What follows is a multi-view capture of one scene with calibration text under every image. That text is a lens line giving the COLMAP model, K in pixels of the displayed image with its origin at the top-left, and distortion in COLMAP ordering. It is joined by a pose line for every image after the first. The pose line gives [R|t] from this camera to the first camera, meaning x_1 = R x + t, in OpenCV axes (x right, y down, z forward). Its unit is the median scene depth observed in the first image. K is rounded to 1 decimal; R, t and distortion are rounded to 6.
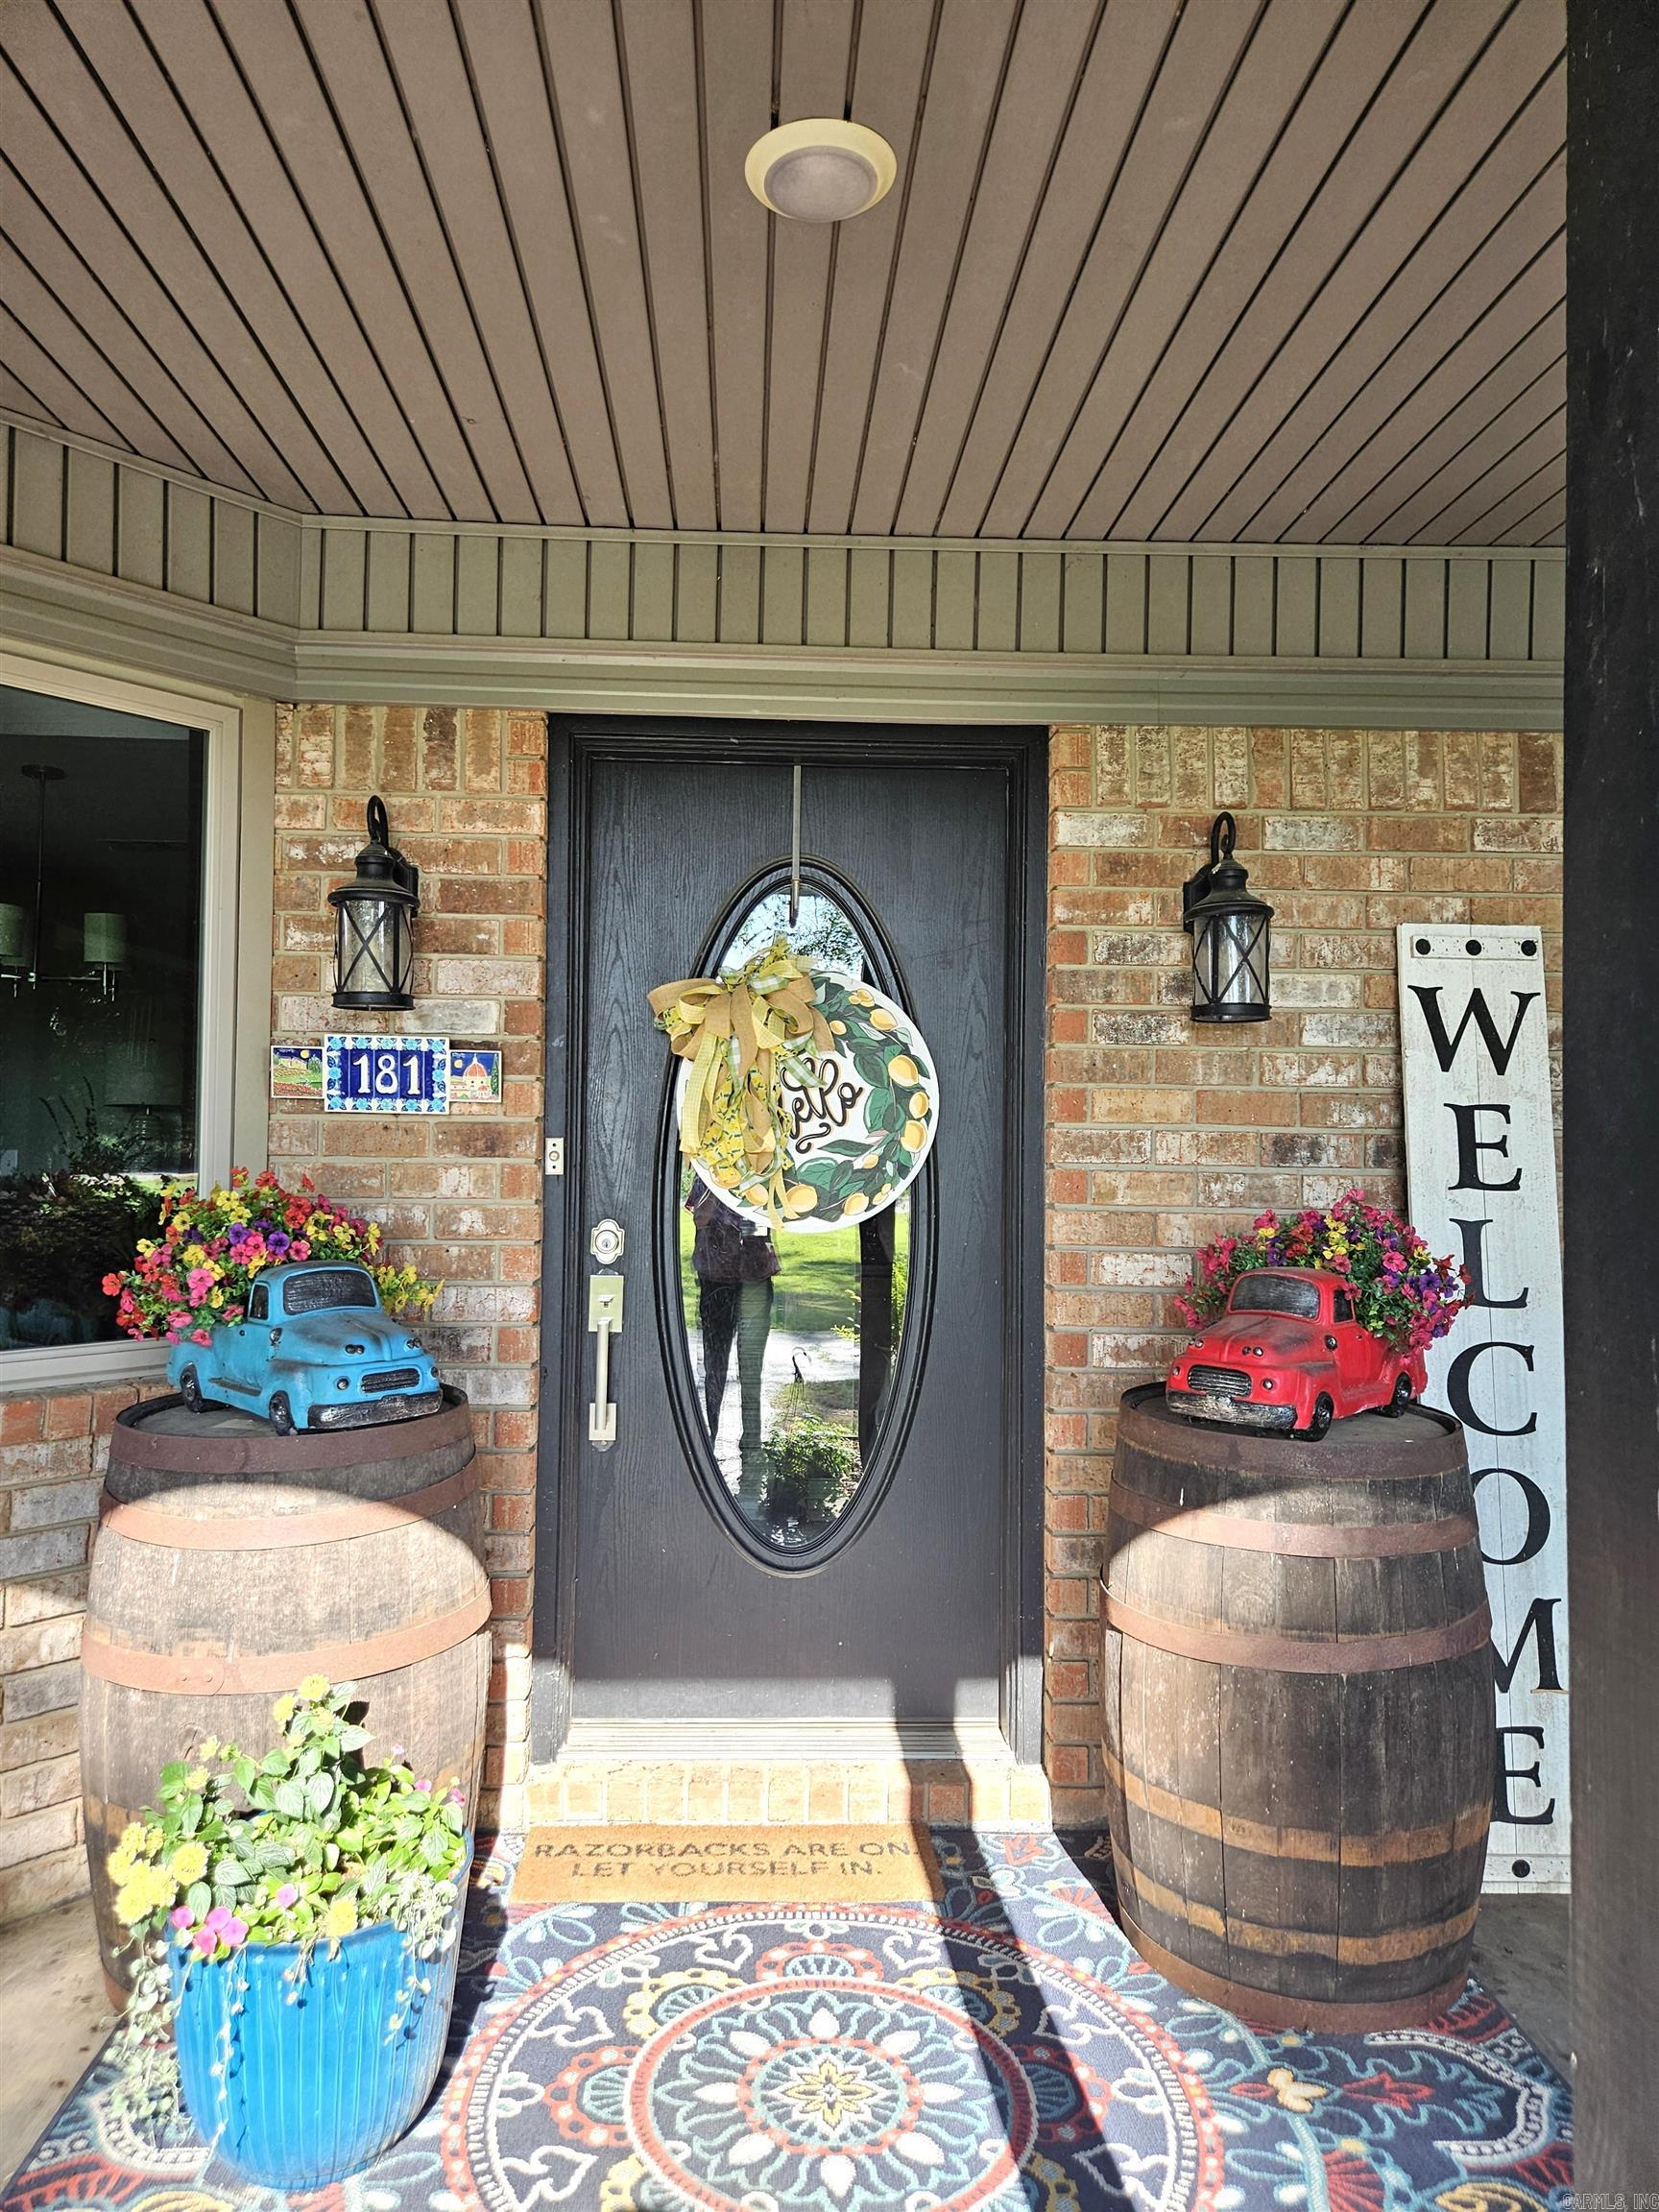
lens RADIAL K [[1453.3, 0, 800.4], [0, 1453.3, 1106.6], [0, 0, 1]] dist [0.078416, -0.063235]
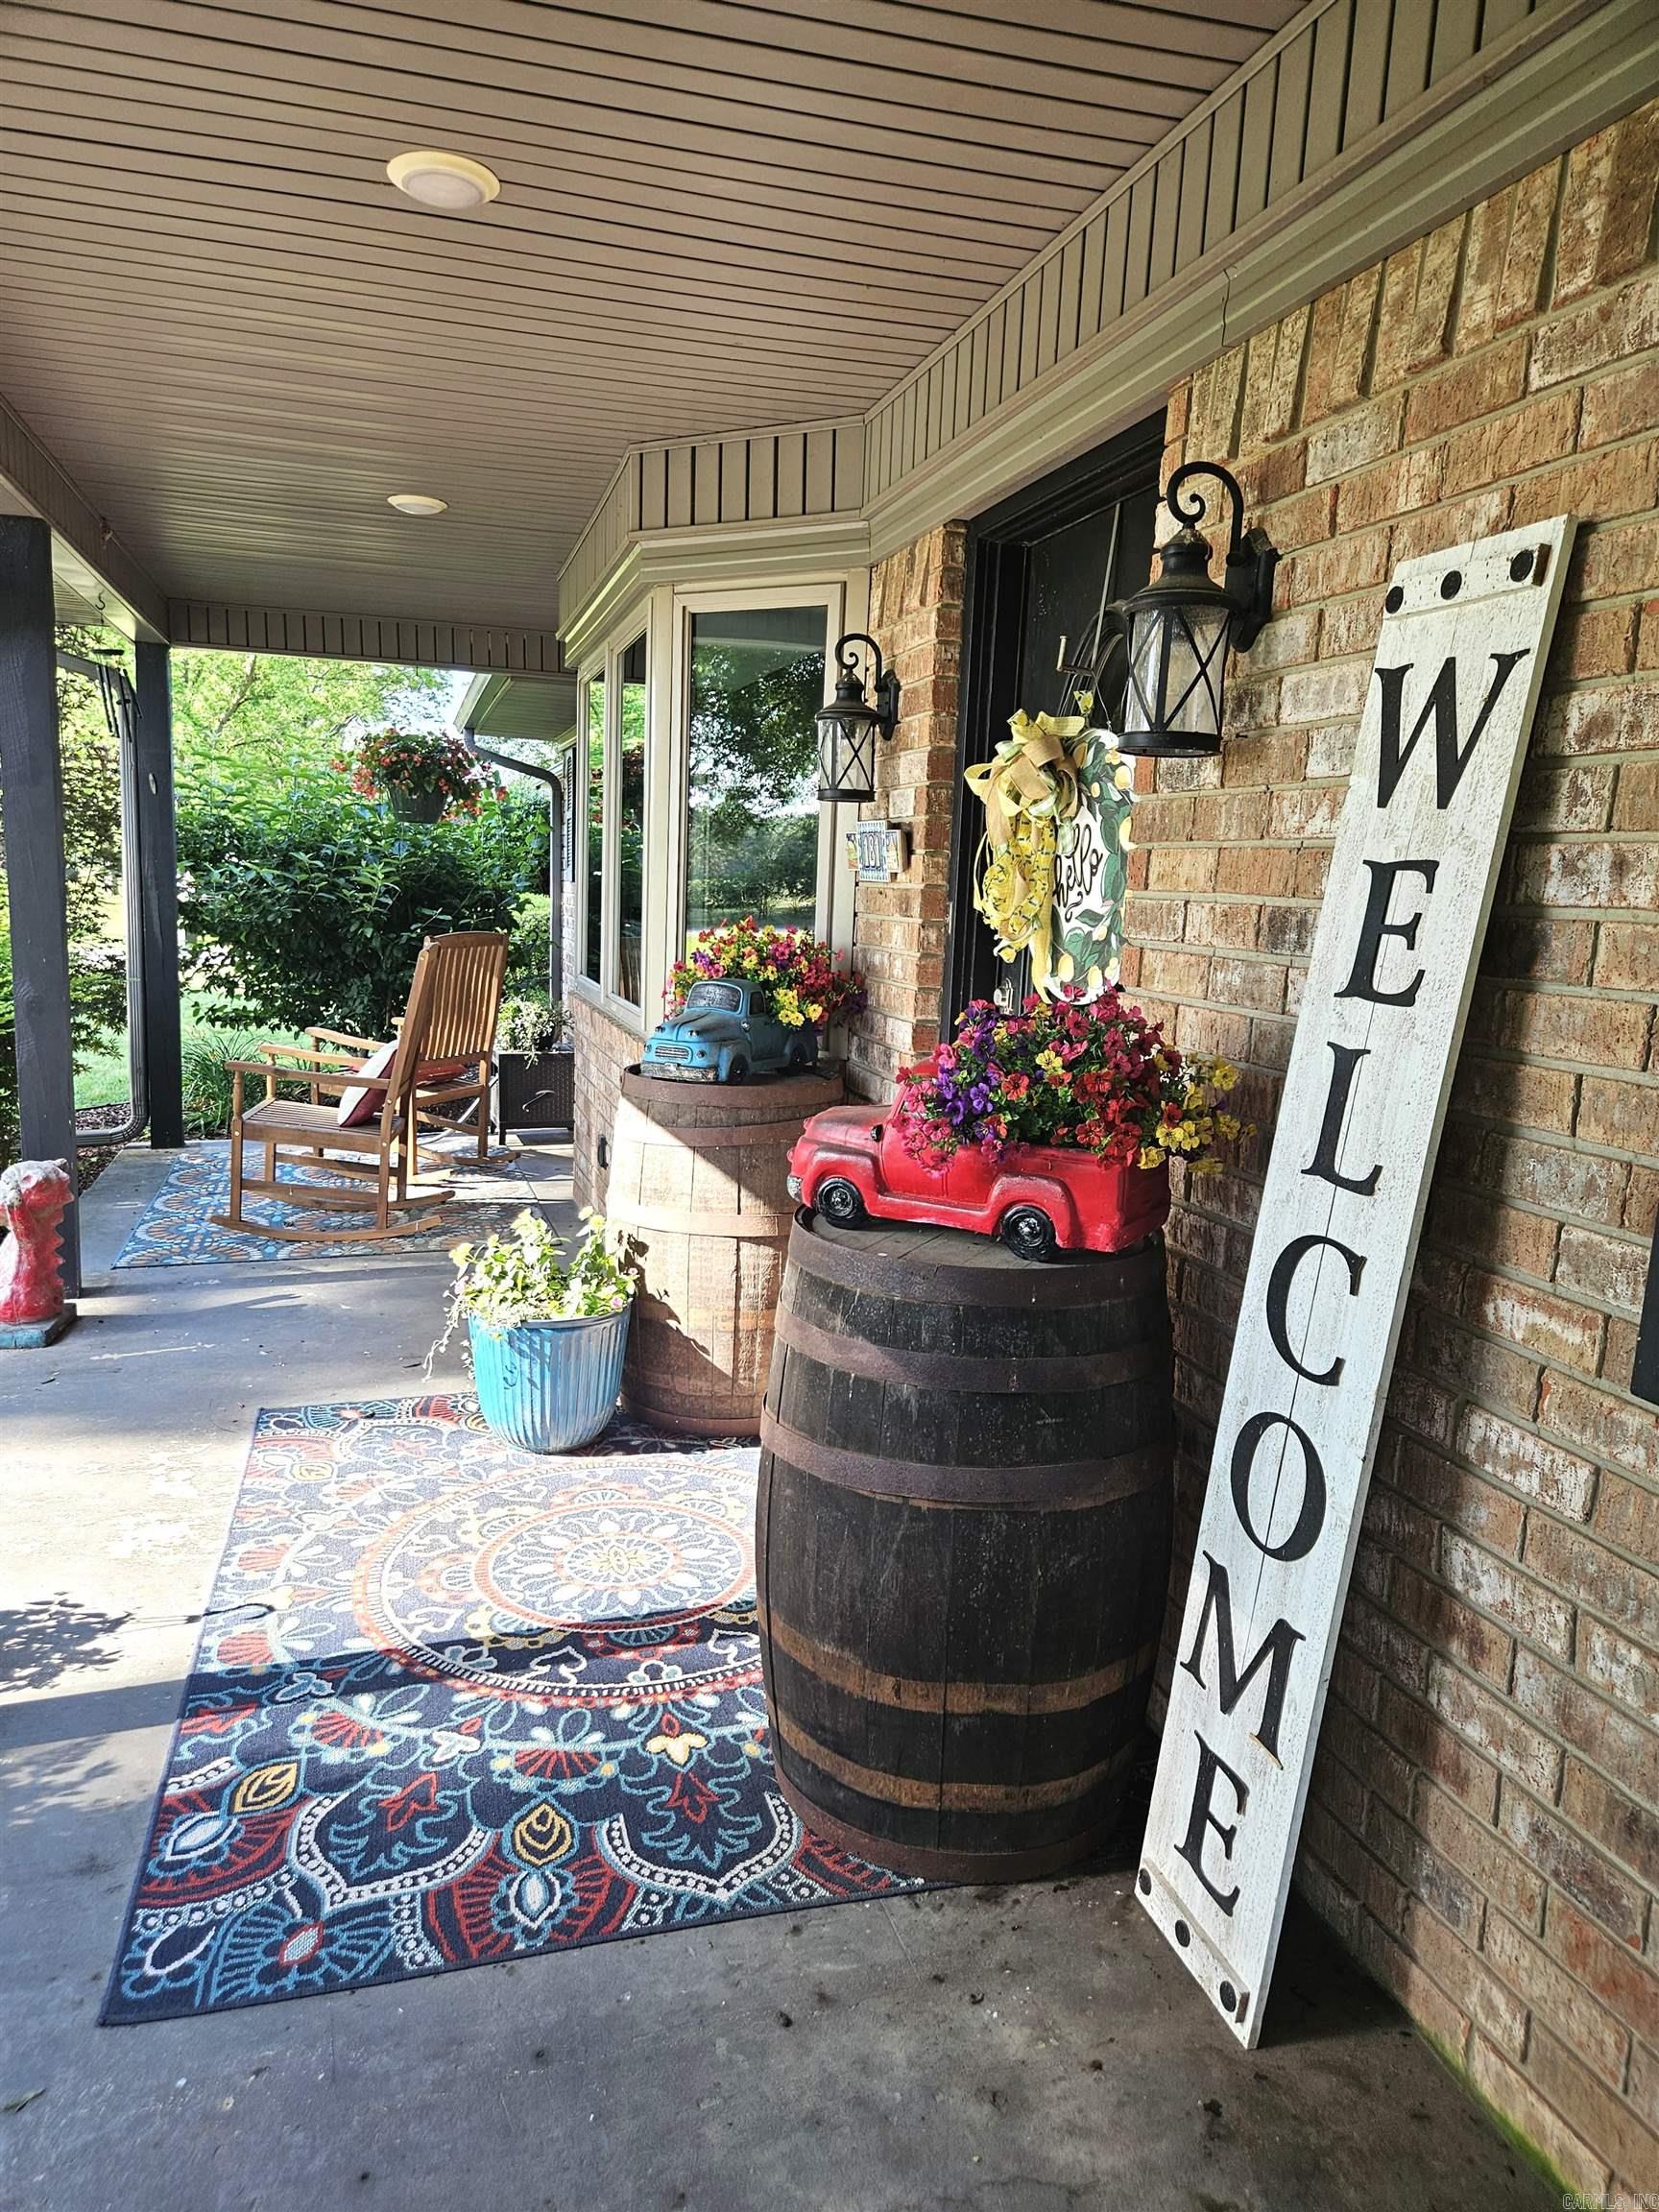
lens RADIAL K [[1453.3, 0, 800.4], [0, 1453.3, 1106.6], [0, 0, 1]] dist [0.078416, -0.063235]
pose [[0.242515, 0.145949, -0.959107, 0.988694], [-0.005067, 0.988796, 0.149186, 0.009330], [0.970134, -0.031320, 0.240538, 0.609151]]
